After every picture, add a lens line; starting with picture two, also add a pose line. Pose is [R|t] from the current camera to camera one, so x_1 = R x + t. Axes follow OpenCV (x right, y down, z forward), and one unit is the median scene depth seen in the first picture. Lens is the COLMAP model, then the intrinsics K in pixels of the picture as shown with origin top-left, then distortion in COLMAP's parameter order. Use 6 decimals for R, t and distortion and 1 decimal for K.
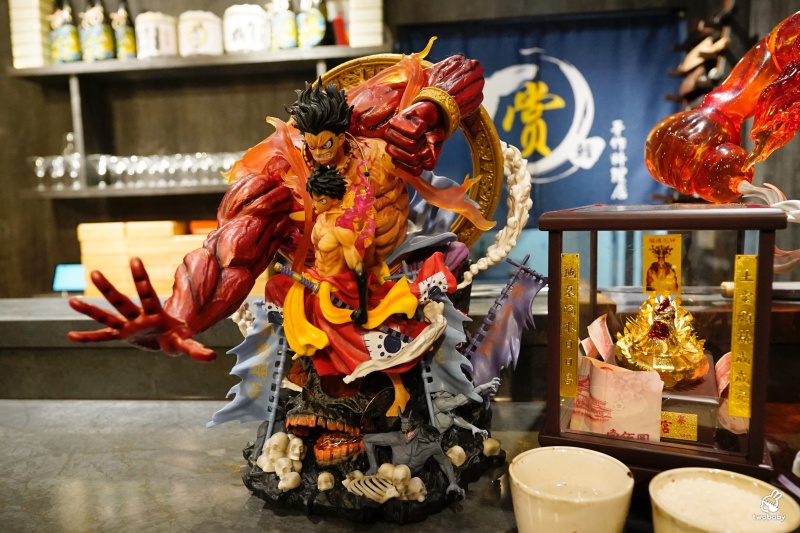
lens RADIAL K [[593.5, 0, 397.0], [0, 593.5, 268.1], [0, 0, 1]] dist [-0.012545, 0.026094]
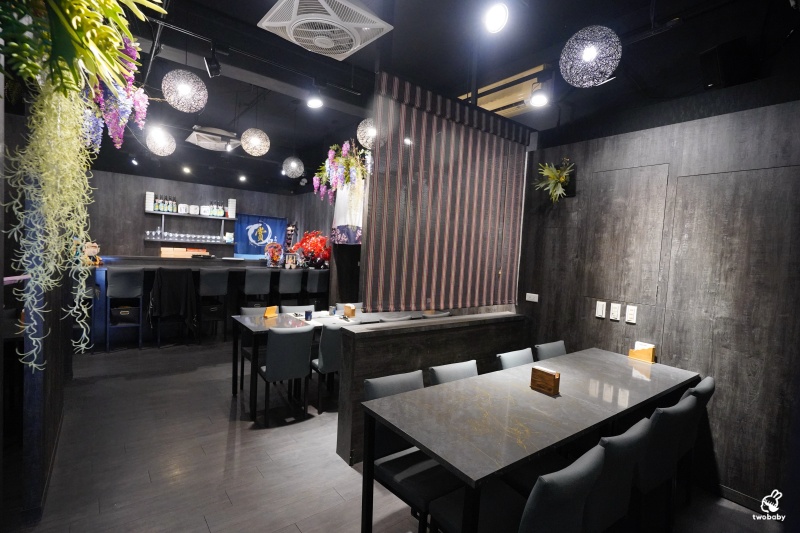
lens RADIAL K [[385.4, 0, 399.1], [0, 385.4, 262.7], [0, 0, 1]] dist [-0.002351, 0.000825]
pose [[0.711534, 0.049720, 0.700890, -1.294343], [-0.004350, 0.997786, -0.066365, 0.225531], [-0.702638, 0.044172, 0.710175, -2.301185]]
